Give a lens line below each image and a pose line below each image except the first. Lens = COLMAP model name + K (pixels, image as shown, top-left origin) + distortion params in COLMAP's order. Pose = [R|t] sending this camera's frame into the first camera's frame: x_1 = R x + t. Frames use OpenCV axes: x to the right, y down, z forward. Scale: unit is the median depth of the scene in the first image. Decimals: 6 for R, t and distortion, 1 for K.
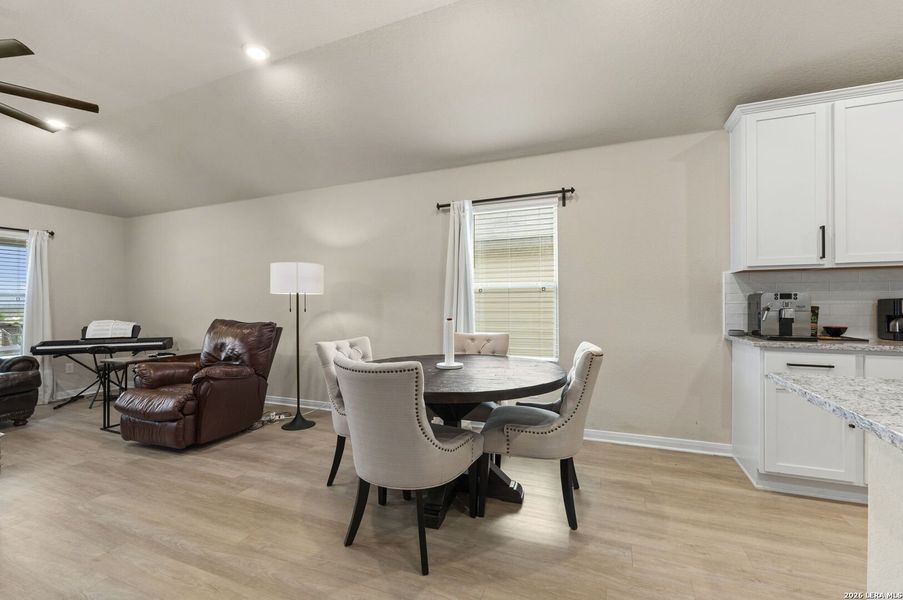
lens RADIAL K [[399.6, 0, 452.8], [0, 399.6, 304.0], [0, 0, 1]] dist [-0.002506, -0.000064]
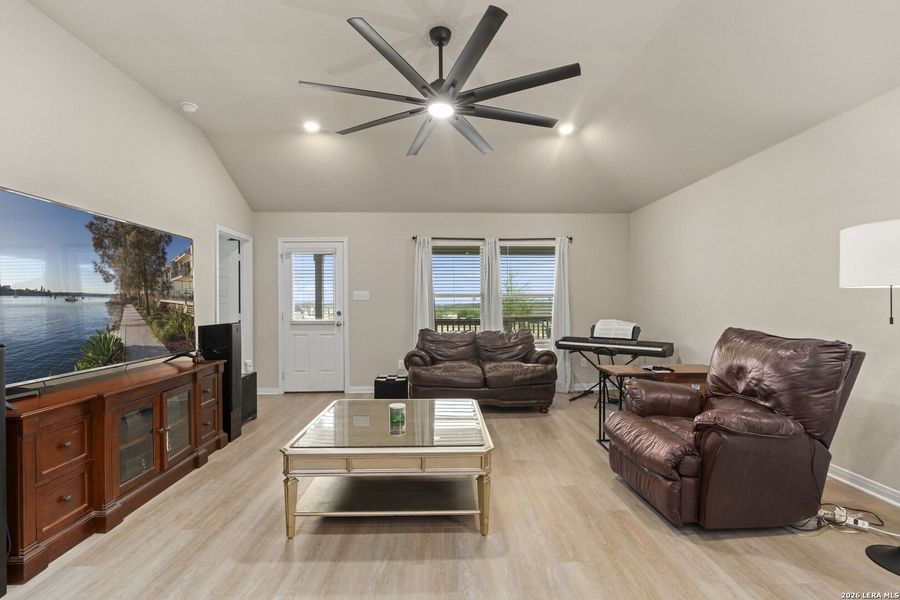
lens RADIAL K [[398.2, 0, 451.3], [0, 398.2, 304.0], [0, 0, 1]] dist [-0.002506, -0.000064]
pose [[0.421242, 0.007643, -0.906916, -0.189634], [0.002229, 0.999953, 0.009462, -0.010191], [0.906946, -0.006007, 0.421205, 0.302186]]
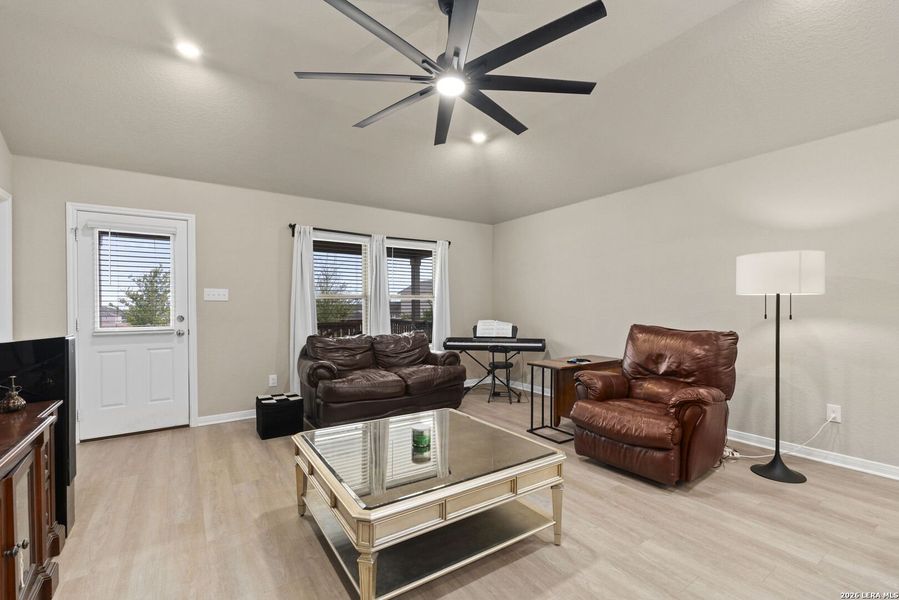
lens RADIAL K [[394.6, 0, 449.8], [0, 394.6, 307.4], [0, 0, 1]] dist [0.001202, 0.000253]
pose [[0.841412, 0.009257, -0.540314, -0.497026], [-0.003554, 0.999926, 0.011596, -0.007390], [0.540382, -0.007837, 0.841383, 0.061574]]
